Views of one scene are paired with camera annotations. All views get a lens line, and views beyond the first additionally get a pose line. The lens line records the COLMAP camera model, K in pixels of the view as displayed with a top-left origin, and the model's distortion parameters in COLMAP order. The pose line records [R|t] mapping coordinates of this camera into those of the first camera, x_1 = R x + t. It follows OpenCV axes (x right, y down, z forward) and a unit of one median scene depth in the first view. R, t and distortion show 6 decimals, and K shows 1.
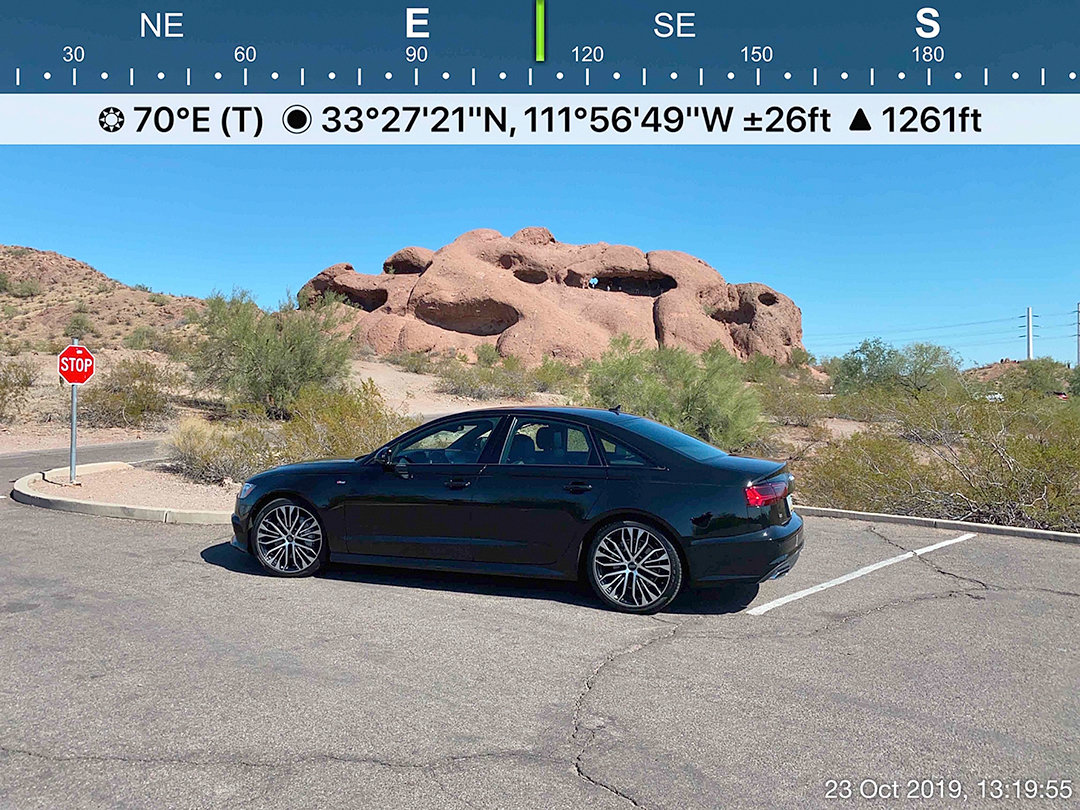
lens RADIAL K [[808.0, 0, 540.0], [0, 808.0, 405.0], [0, 0, 1]] dist [0.053002, -0.002693]
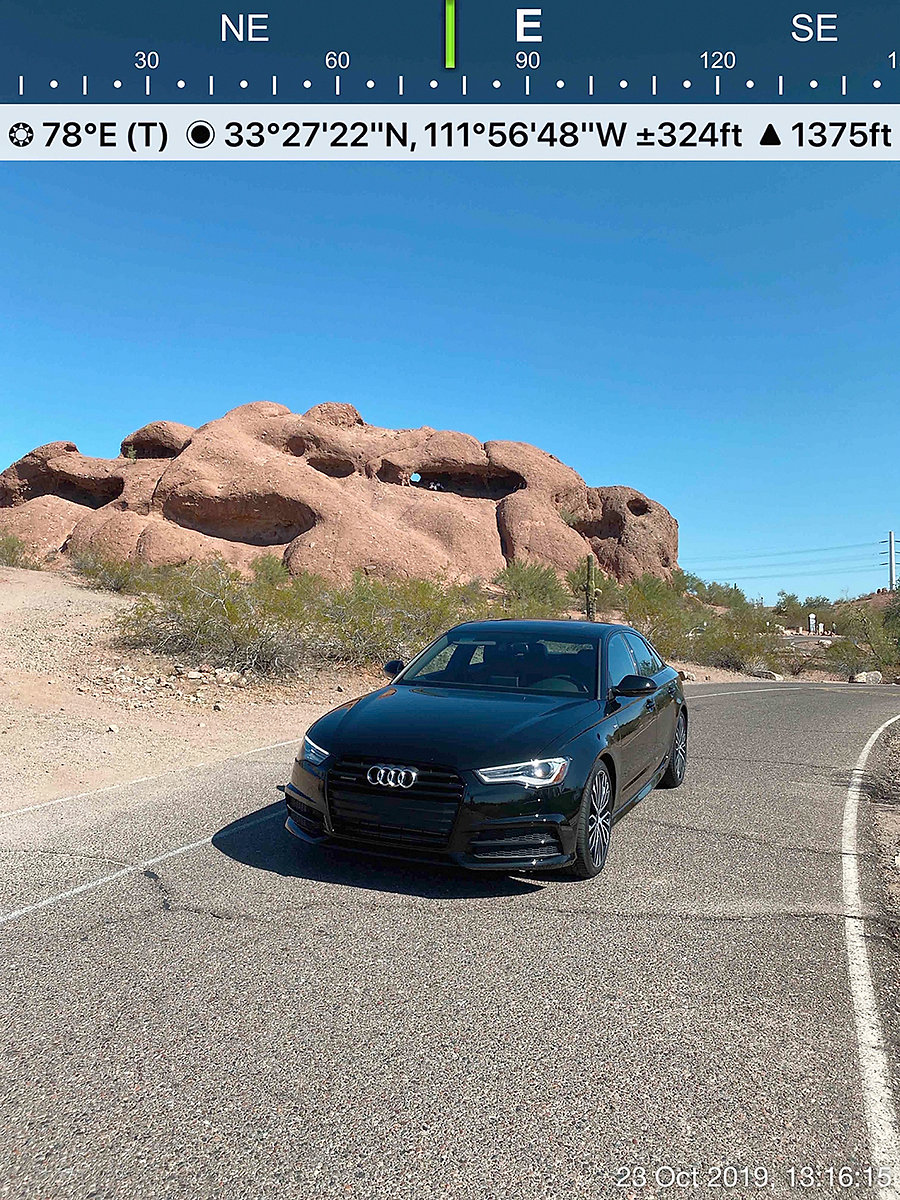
lens RADIAL K [[897.8, 0, 450.0], [0, 897.8, 600.0], [0, 0, 1]] dist [0.053002, -0.002693]
pose [[0.990723, 0.009859, 0.135542, -0.014089], [-0.004350, 0.999155, -0.040881, -0.006205], [-0.135830, 0.039912, 0.989928, 0.187341]]
